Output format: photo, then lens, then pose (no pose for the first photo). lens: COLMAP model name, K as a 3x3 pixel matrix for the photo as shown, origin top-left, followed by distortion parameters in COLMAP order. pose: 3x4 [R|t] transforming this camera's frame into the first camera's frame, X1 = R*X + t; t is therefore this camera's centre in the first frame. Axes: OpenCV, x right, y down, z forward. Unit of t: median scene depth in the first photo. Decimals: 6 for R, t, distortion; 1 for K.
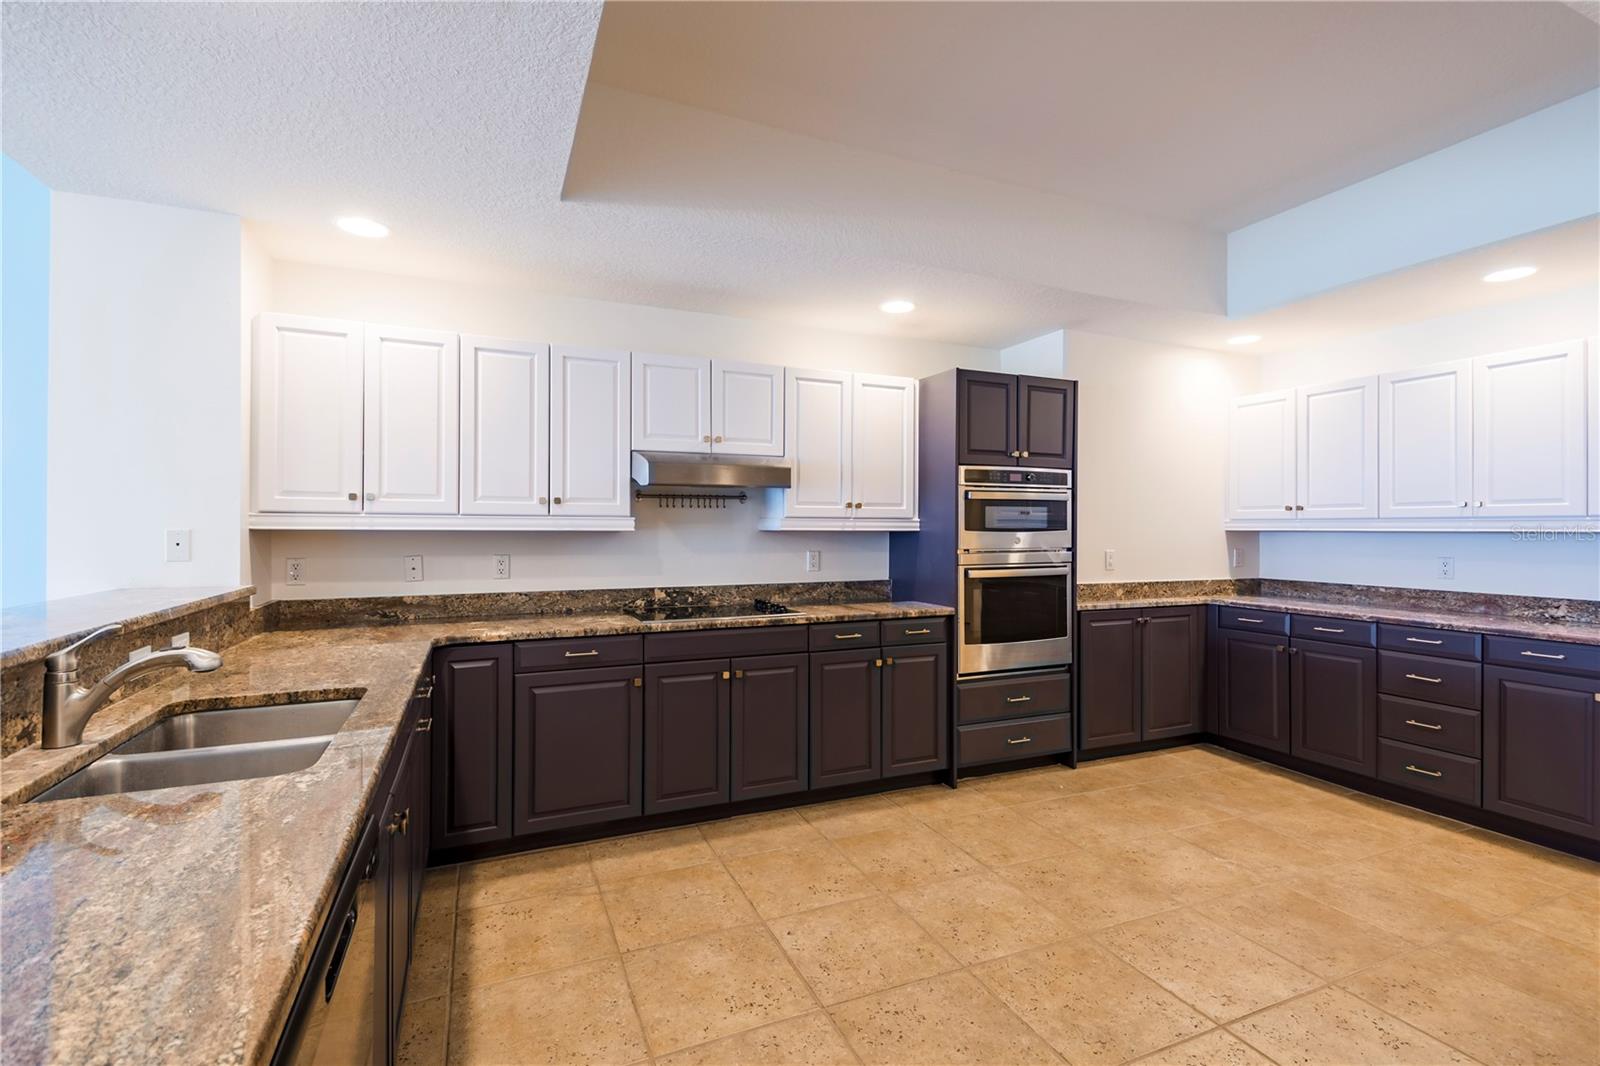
lens RADIAL K [[713.4, 0, 790.8], [0, 713.4, 529.9], [0, 0, 1]] dist [0.028398, -0.020257]
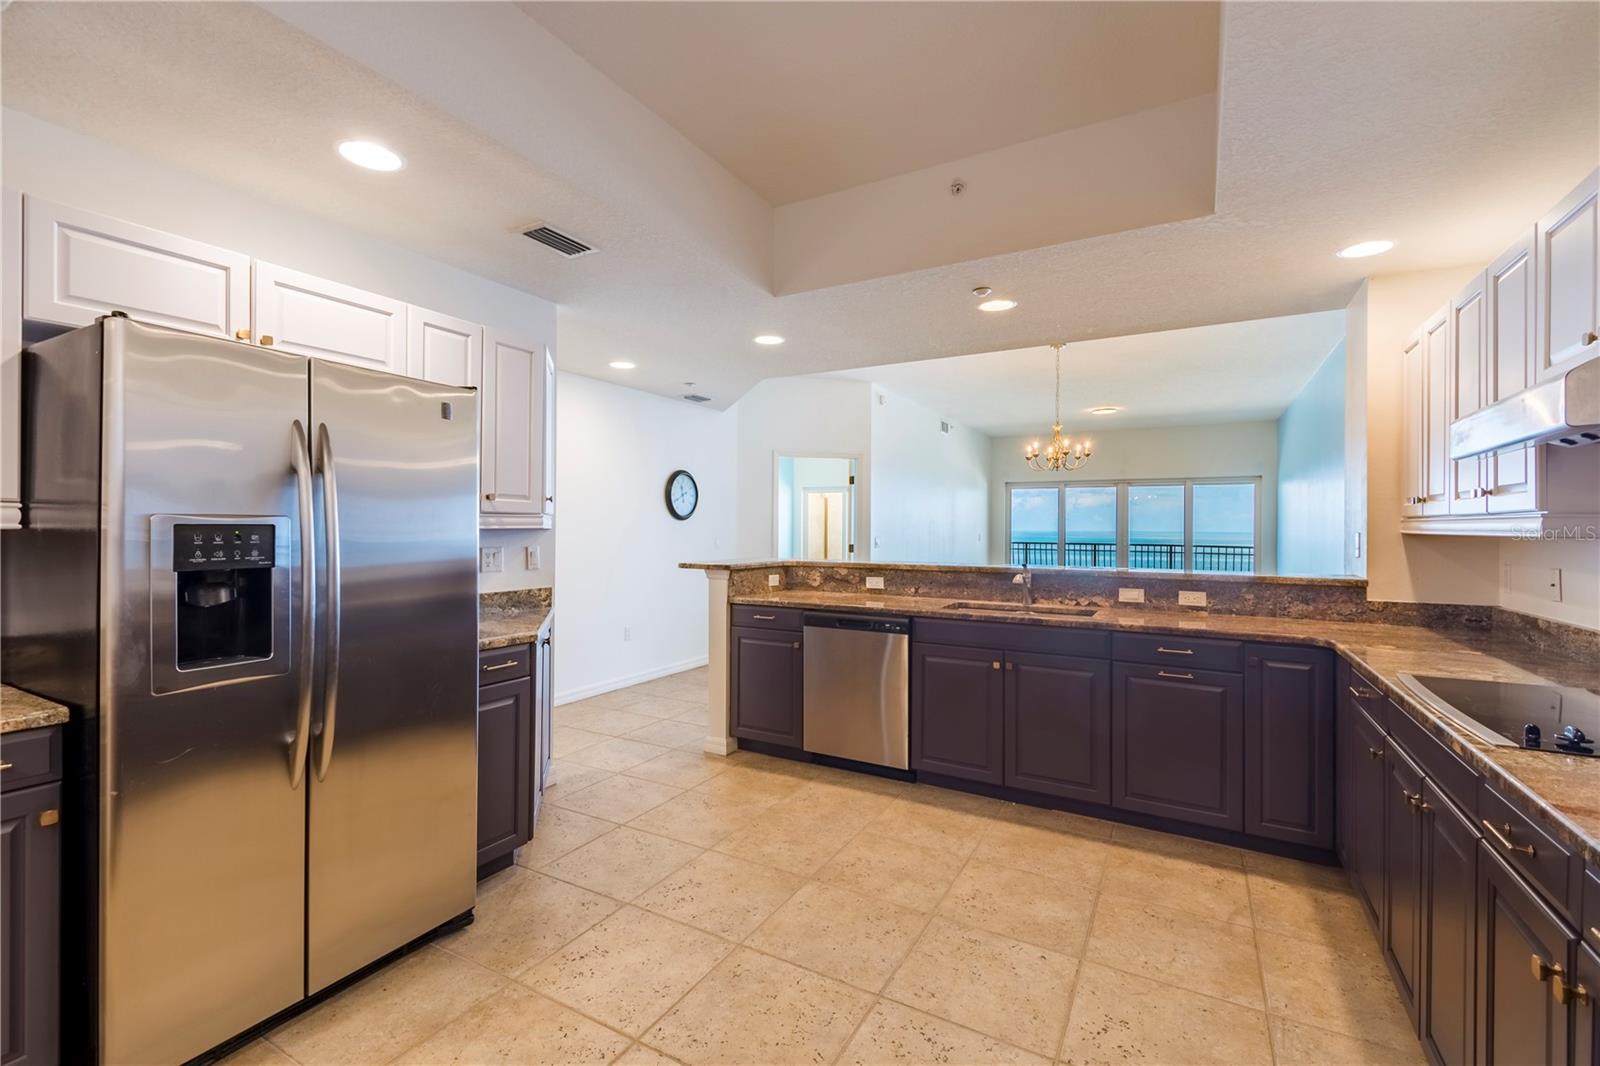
lens RADIAL K [[689.1, 0, 792.7], [0, 689.1, 528.3], [0, 0, 1]] dist [0.024497, -0.017565]
pose [[-0.796257, -0.007258, -0.604916, 0.542033], [-0.009961, 0.999950, 0.001113, -0.000128], [0.604877, 0.006912, -0.796289, 1.011250]]
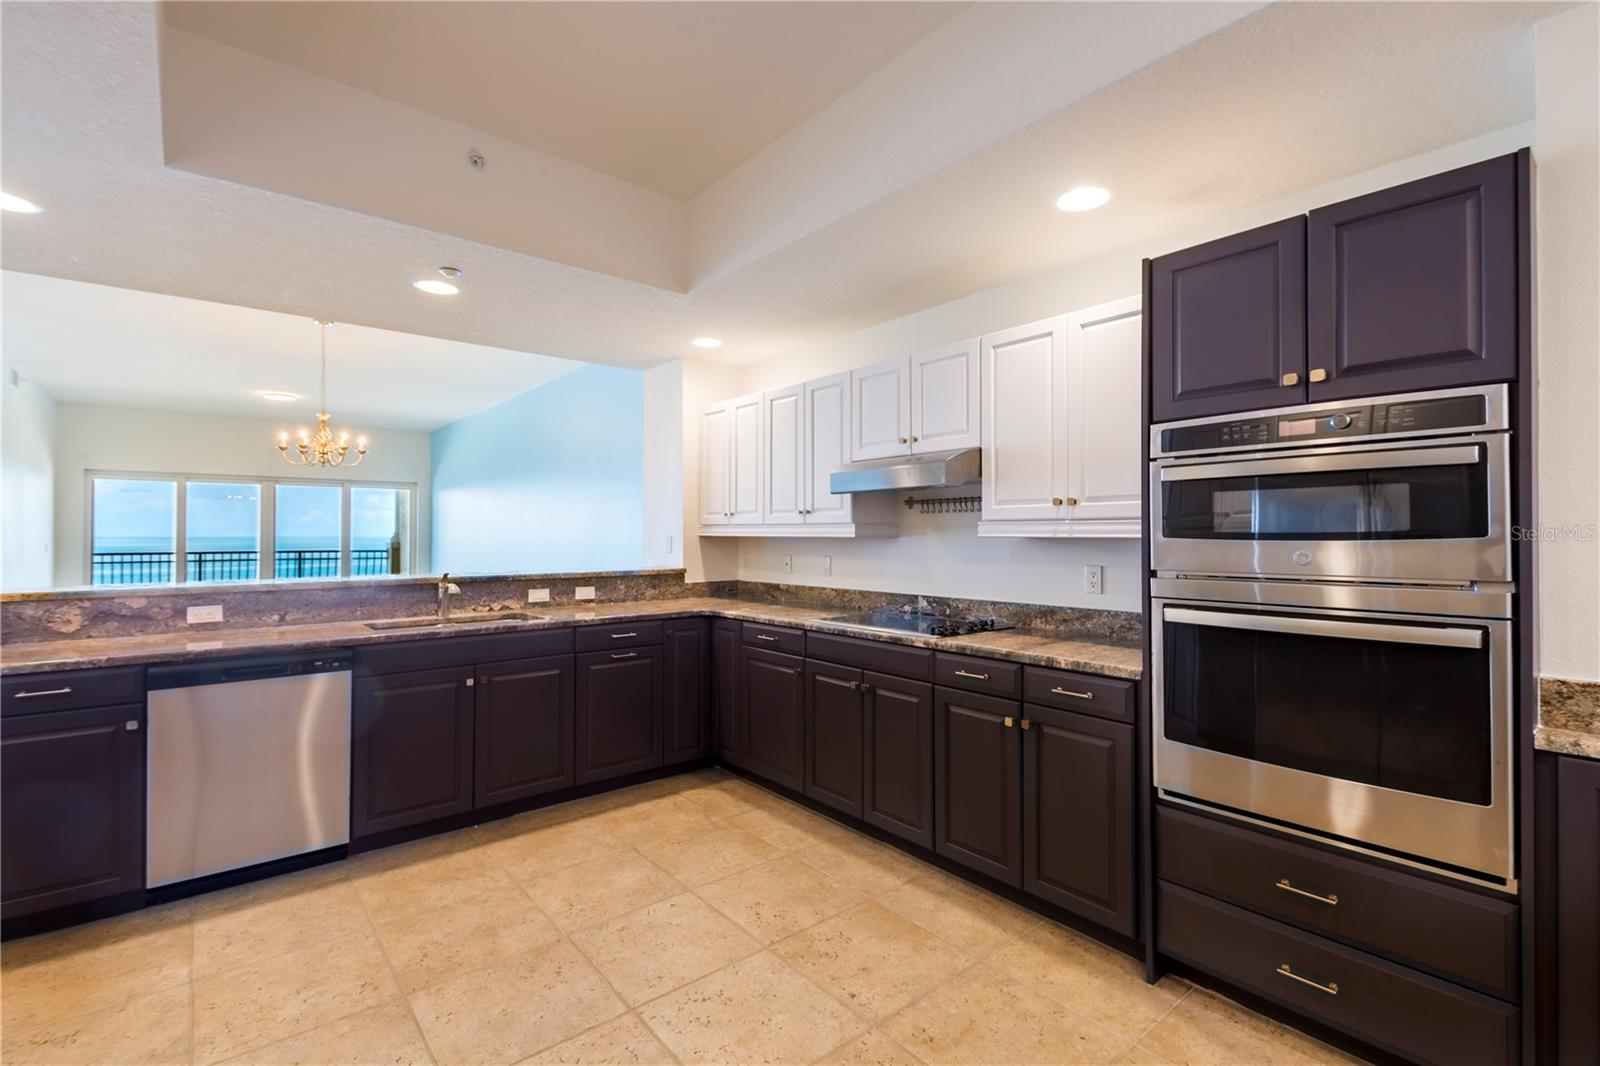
lens RADIAL K [[713.4, 0, 790.8], [0, 713.4, 529.9], [0, 0, 1]] dist [0.028398, -0.020257]
pose [[0.280452, -0.008433, -0.959831, 0.731188], [-0.001010, 0.999958, -0.009080, 0.000297], [0.959868, 0.003516, 0.280432, 0.573157]]
